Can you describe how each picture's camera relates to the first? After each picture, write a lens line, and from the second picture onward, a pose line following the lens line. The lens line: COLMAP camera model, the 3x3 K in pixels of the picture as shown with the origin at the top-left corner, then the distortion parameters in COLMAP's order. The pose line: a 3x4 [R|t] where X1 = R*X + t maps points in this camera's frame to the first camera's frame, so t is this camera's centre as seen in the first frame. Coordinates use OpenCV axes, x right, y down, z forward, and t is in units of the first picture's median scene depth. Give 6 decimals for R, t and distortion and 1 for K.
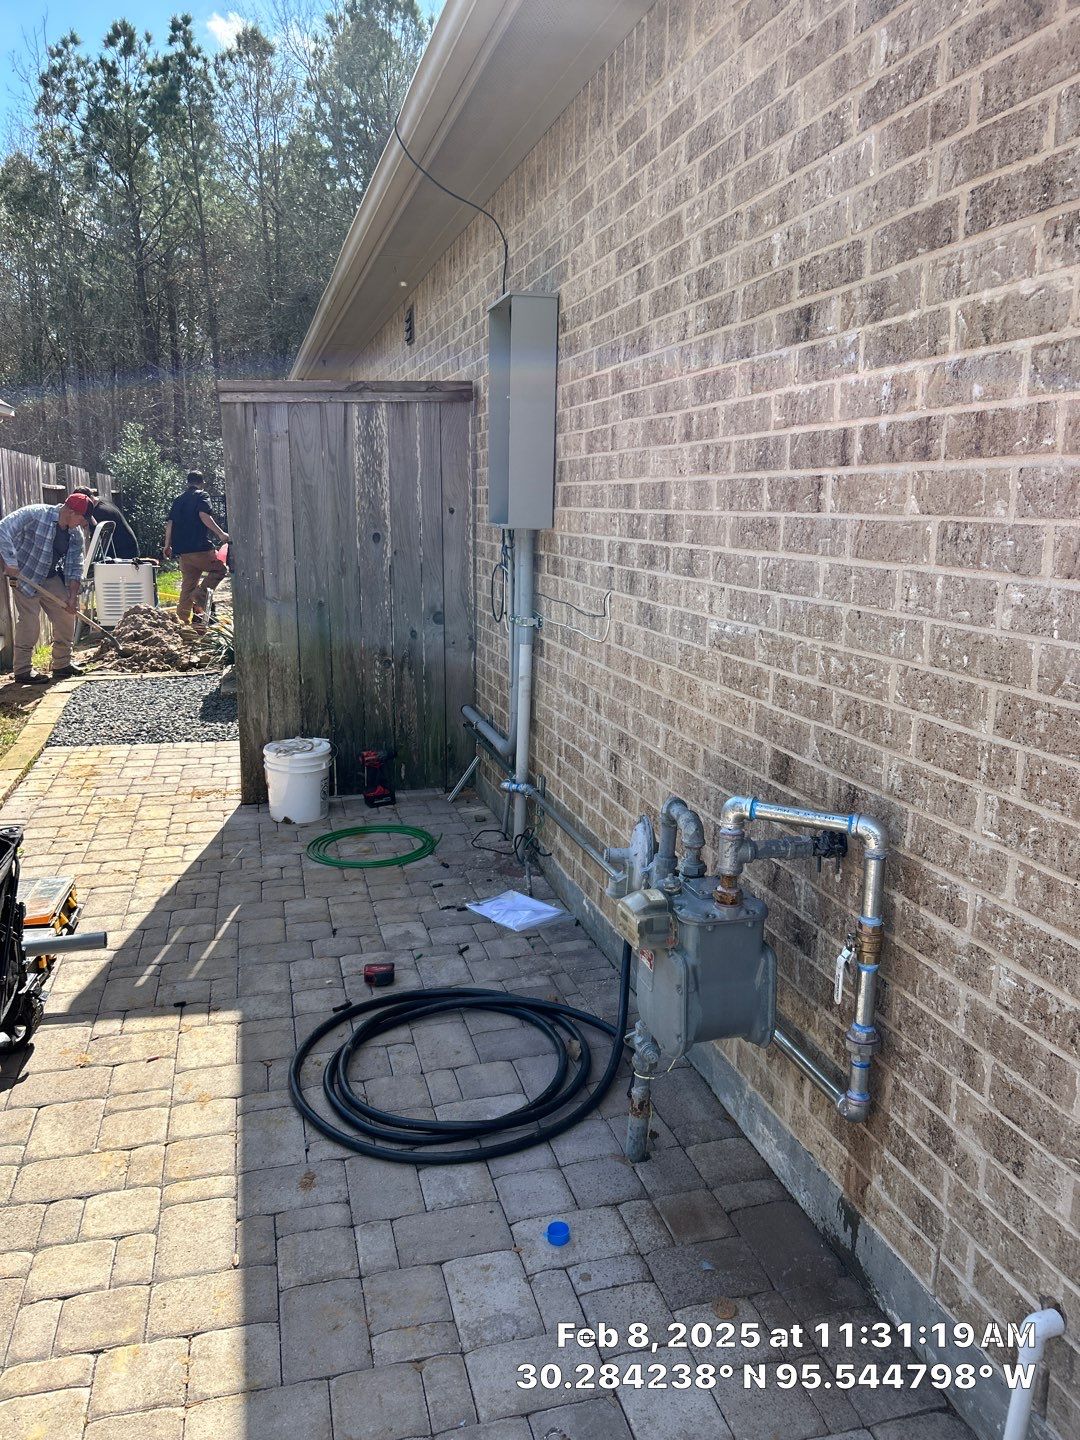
lens RADIAL K [[1067.1, 0, 541.1], [0, 1067.1, 718.2], [0, 0, 1]] dist [0.027268, -0.034428]
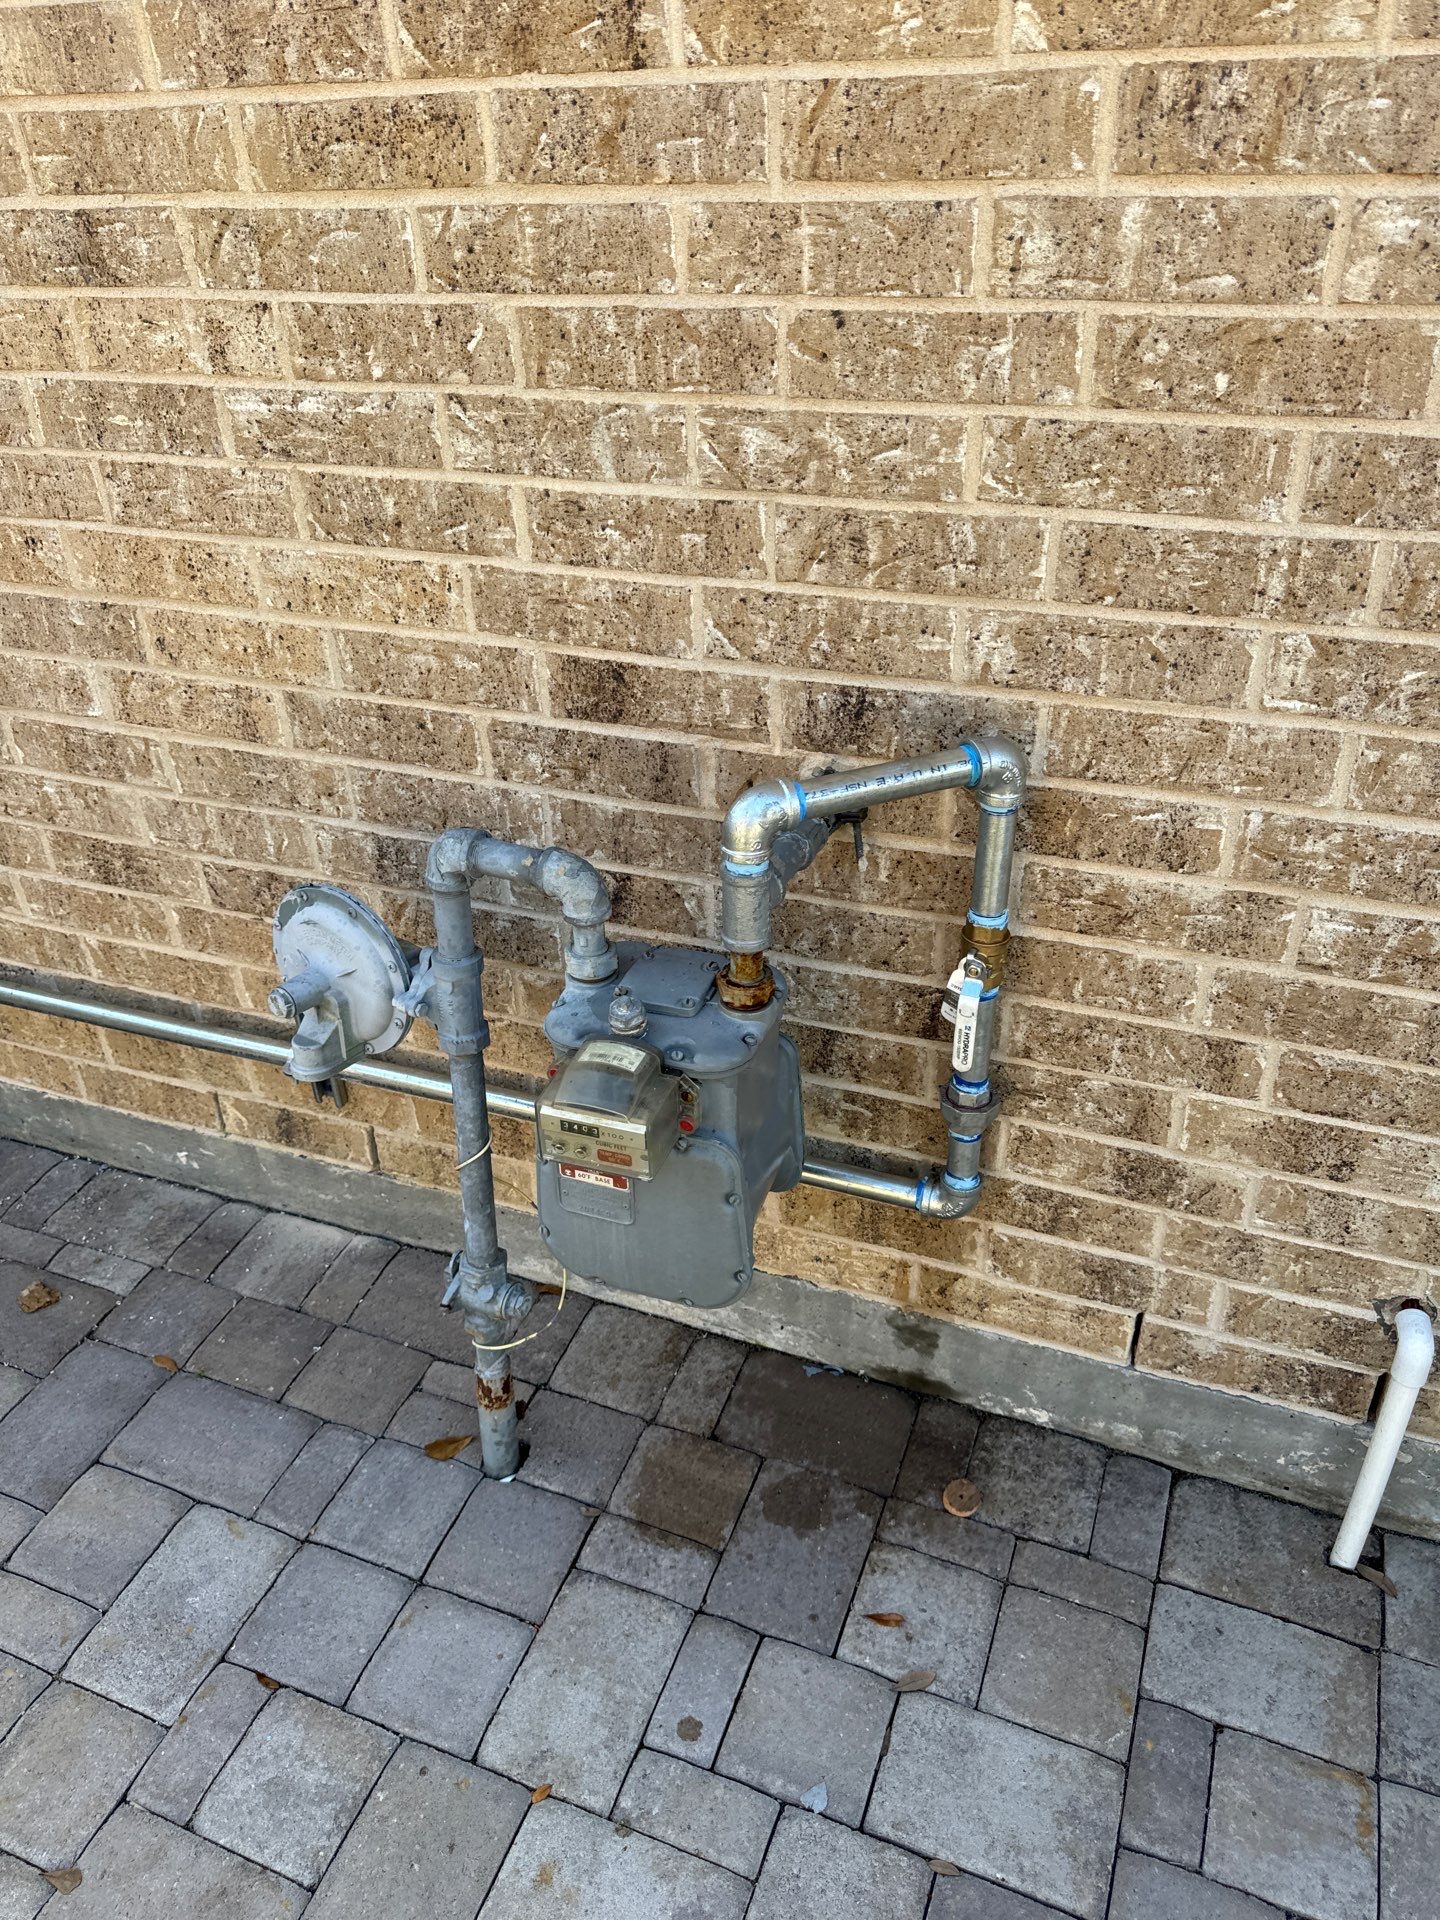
lens RADIAL K [[1422.8, 0, 728.1], [0, 1422.8, 981.1], [0, 0, 1]] dist [0.027268, -0.034428]
pose [[0.596821, -0.458826, 0.658243, -0.290738], [0.199115, 0.879399, 0.432447, -0.135330], [-0.777276, -0.127027, 0.616203, 0.694110]]
